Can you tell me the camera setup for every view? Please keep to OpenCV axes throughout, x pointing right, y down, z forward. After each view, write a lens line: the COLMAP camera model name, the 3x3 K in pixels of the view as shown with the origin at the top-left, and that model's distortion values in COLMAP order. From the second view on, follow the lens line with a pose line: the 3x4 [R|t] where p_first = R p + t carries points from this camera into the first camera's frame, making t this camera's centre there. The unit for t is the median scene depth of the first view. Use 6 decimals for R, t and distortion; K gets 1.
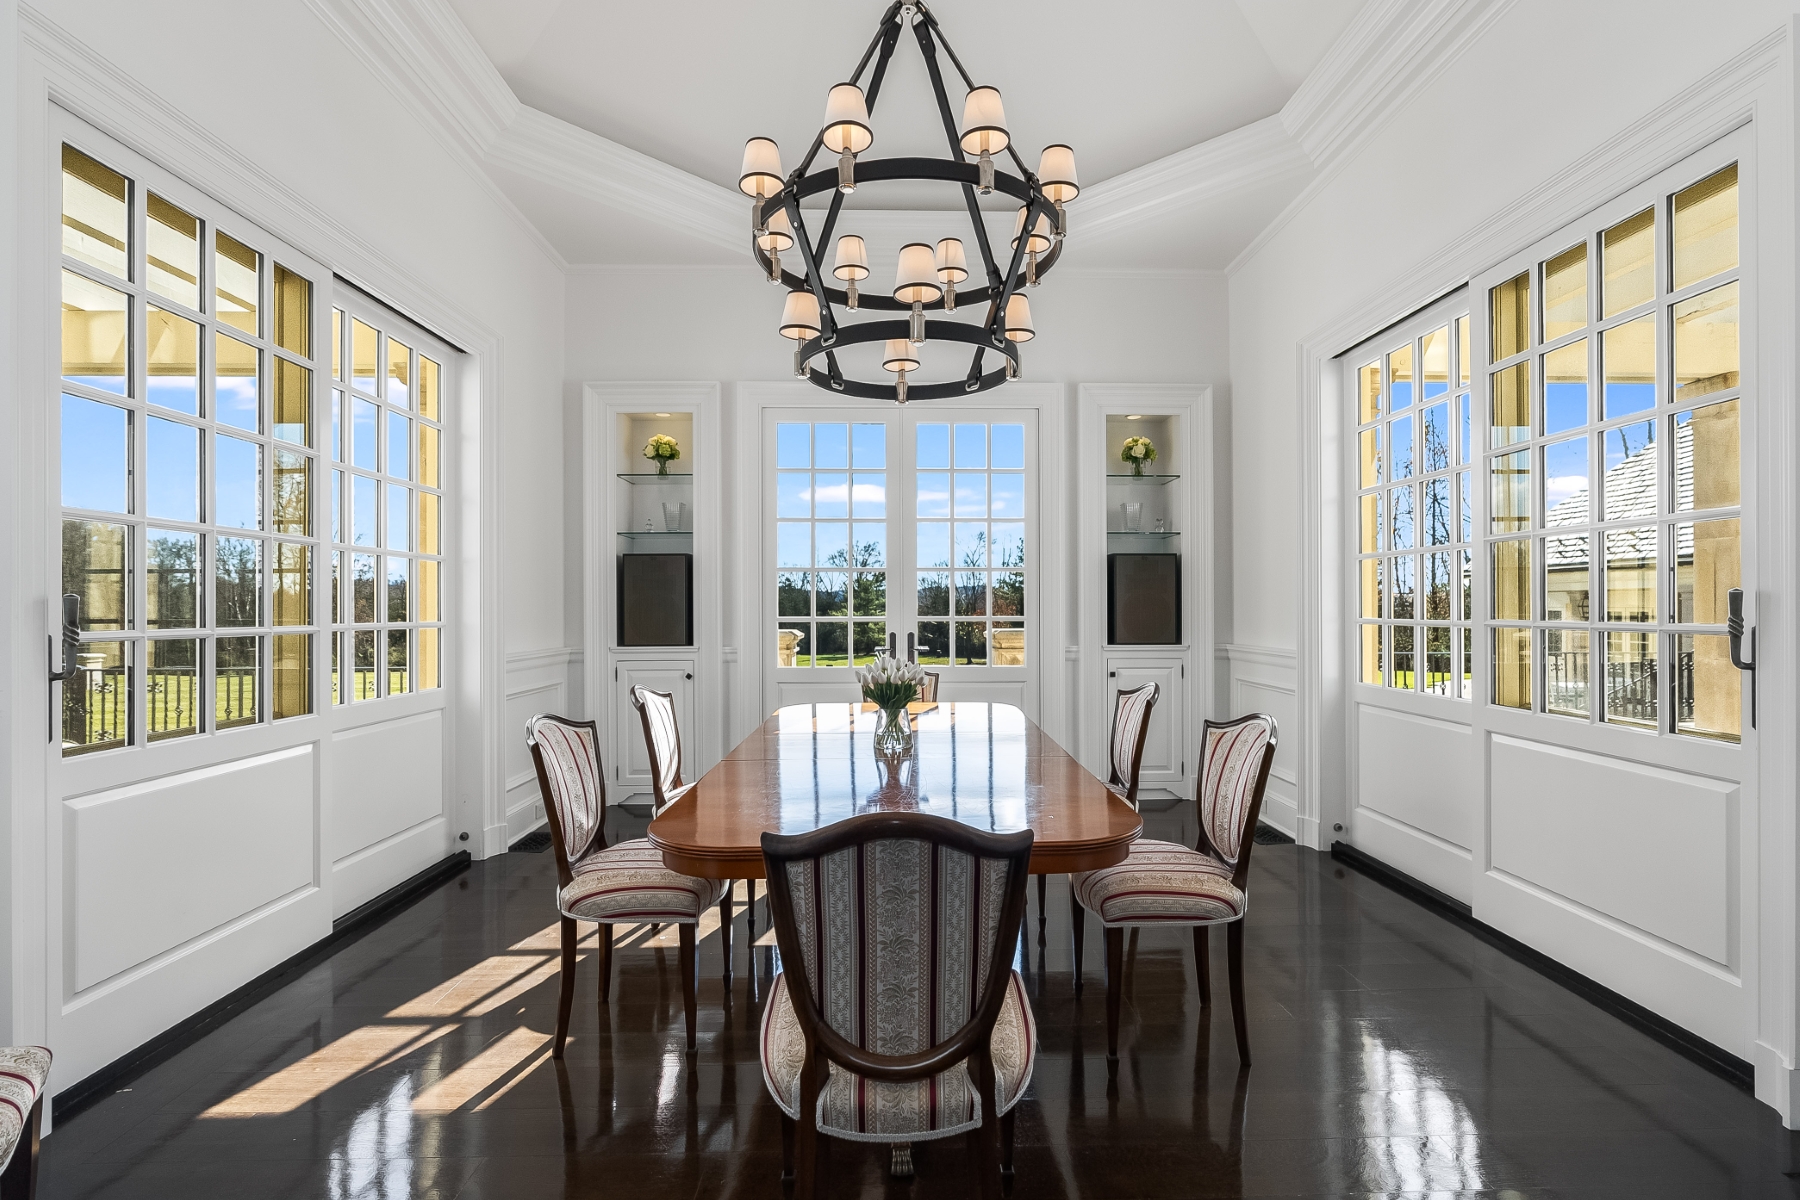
lens RADIAL K [[828.4, 0, 913.3], [0, 828.4, 603.0], [0, 0, 1]] dist [-0.005358, -0.000548]
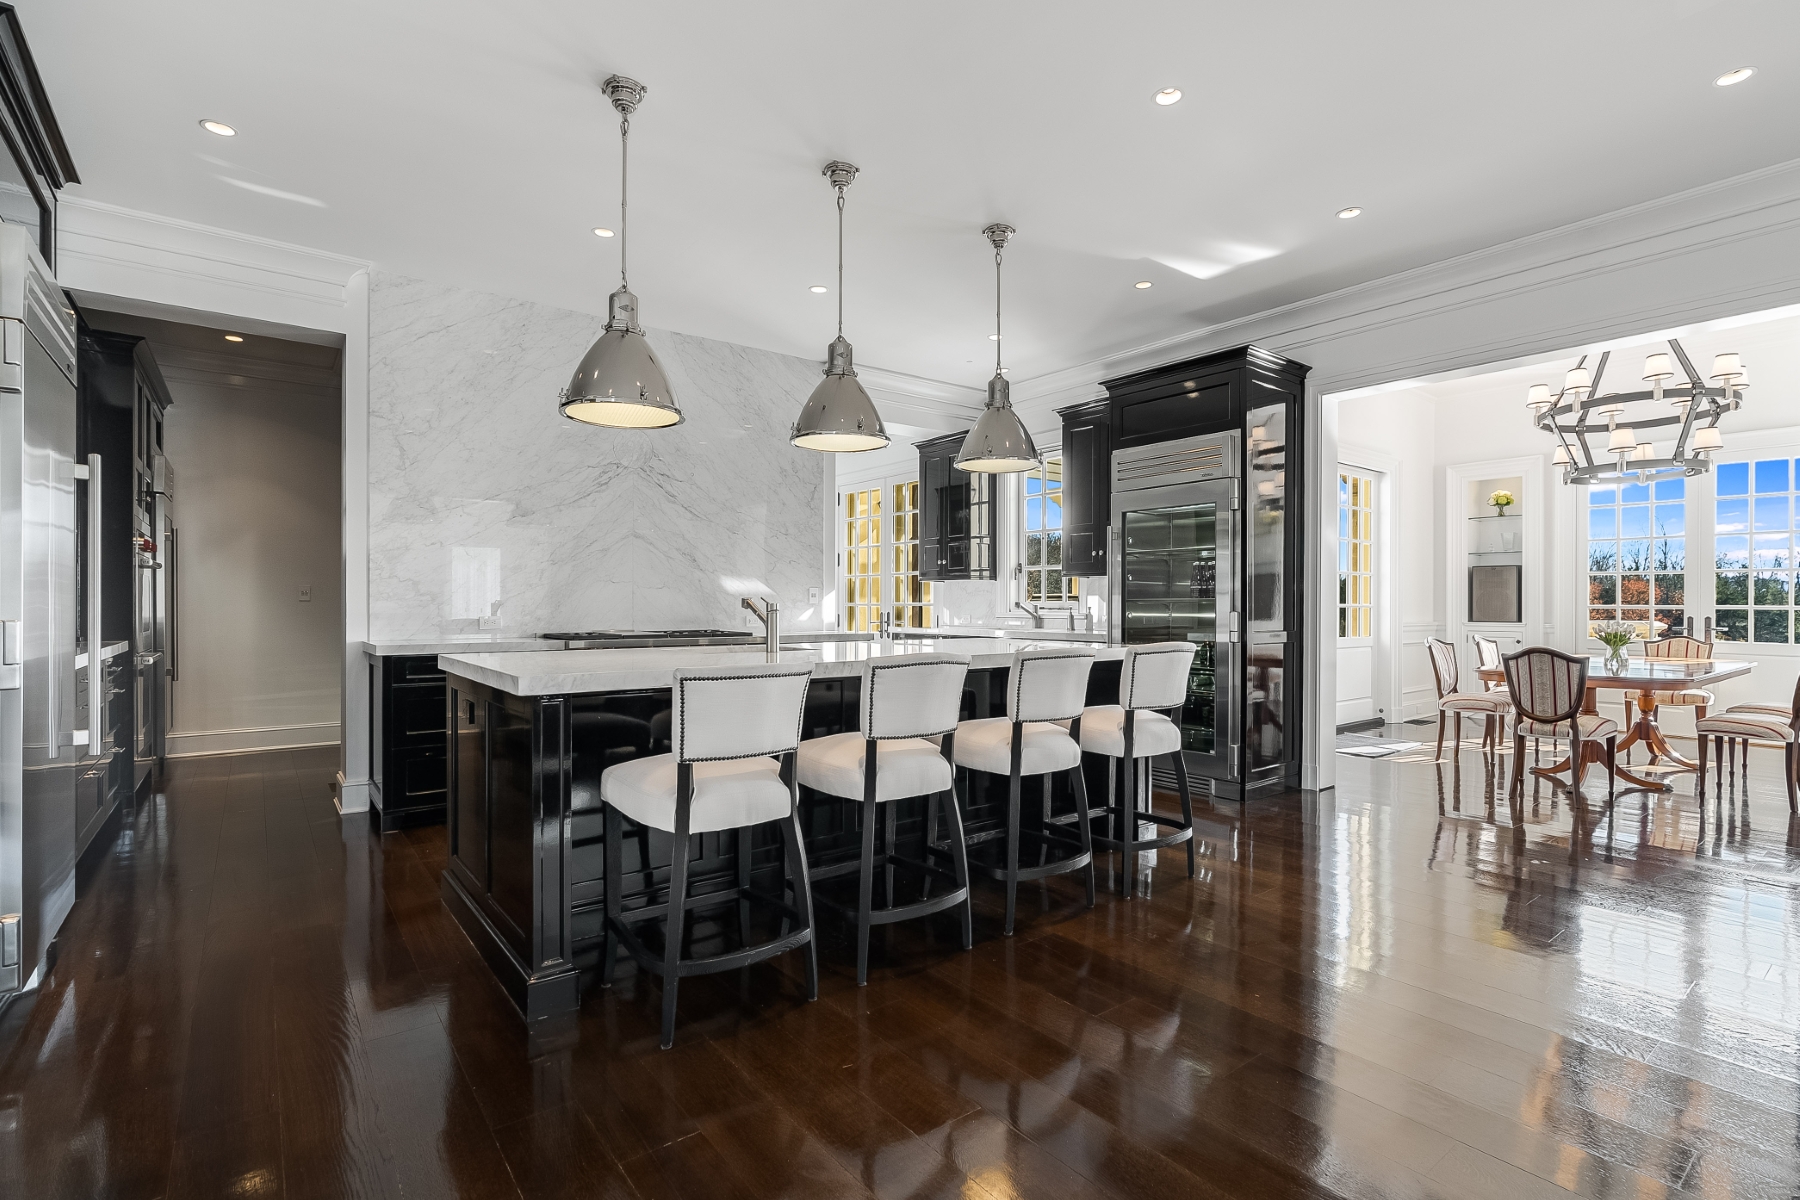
lens RADIAL K [[828.4, 0, 916.6], [0, 828.4, 604.9], [0, 0, 1]] dist [-0.005358, -0.000548]
pose [[0.587238, 0.006463, -0.809388, 0.335635], [-0.000978, 0.999973, 0.007276, 0.007164], [0.809414, -0.003481, 0.587229, -0.873816]]
